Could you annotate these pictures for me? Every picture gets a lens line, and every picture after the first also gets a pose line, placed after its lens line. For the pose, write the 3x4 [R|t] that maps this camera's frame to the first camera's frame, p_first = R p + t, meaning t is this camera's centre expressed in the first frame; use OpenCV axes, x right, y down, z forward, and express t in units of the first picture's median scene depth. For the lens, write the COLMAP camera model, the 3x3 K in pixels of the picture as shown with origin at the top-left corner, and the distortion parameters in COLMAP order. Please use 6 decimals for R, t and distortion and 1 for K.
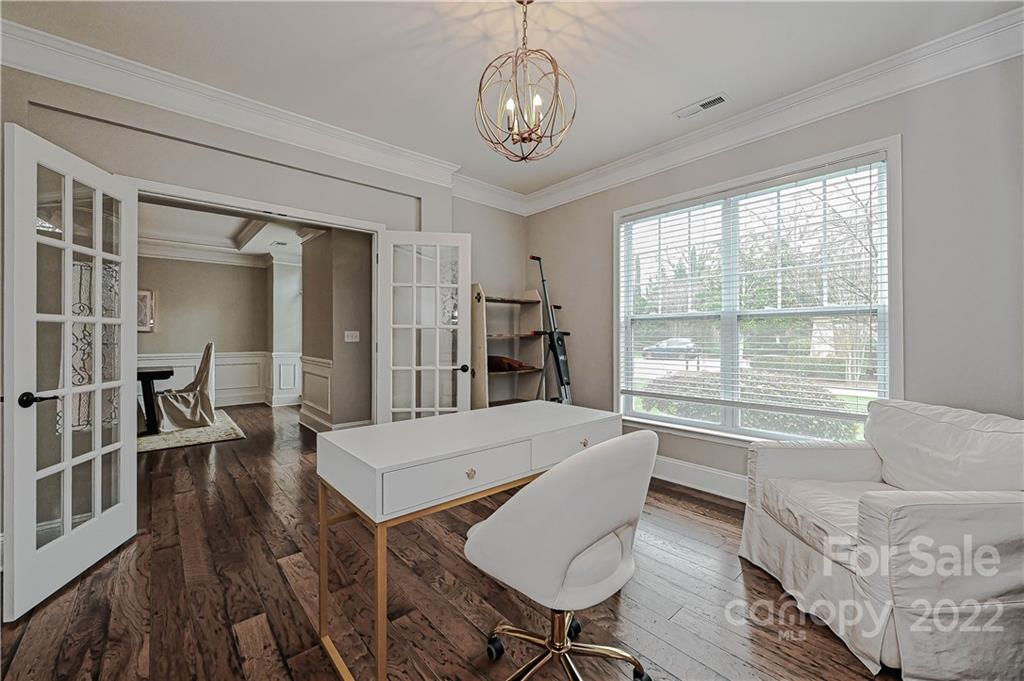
lens RADIAL K [[406.6, 0, 509.4], [0, 406.6, 332.3], [0, 0, 1]] dist [-0.002861, -0.000282]
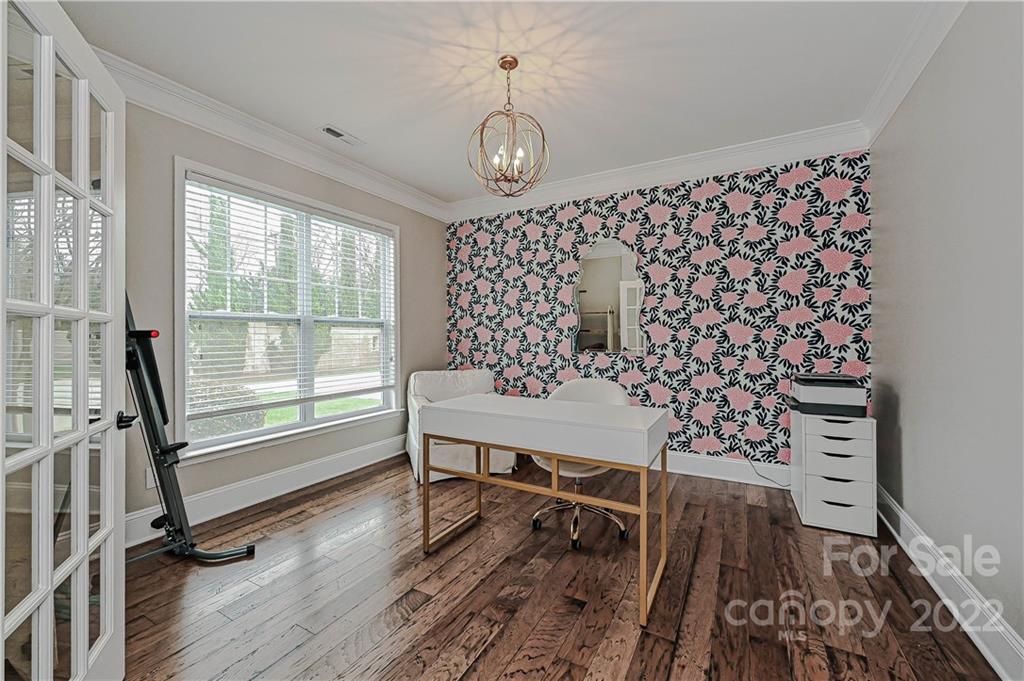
lens RADIAL K [[406.6, 0, 509.4], [0, 406.6, 332.3], [0, 0, 1]] dist [-0.002861, -0.000282]
pose [[-0.324631, 0.009357, 0.945794, -0.780565], [-0.003687, 0.999931, -0.011158, 0.003666], [-0.945834, -0.007110, -0.324574, 0.964604]]
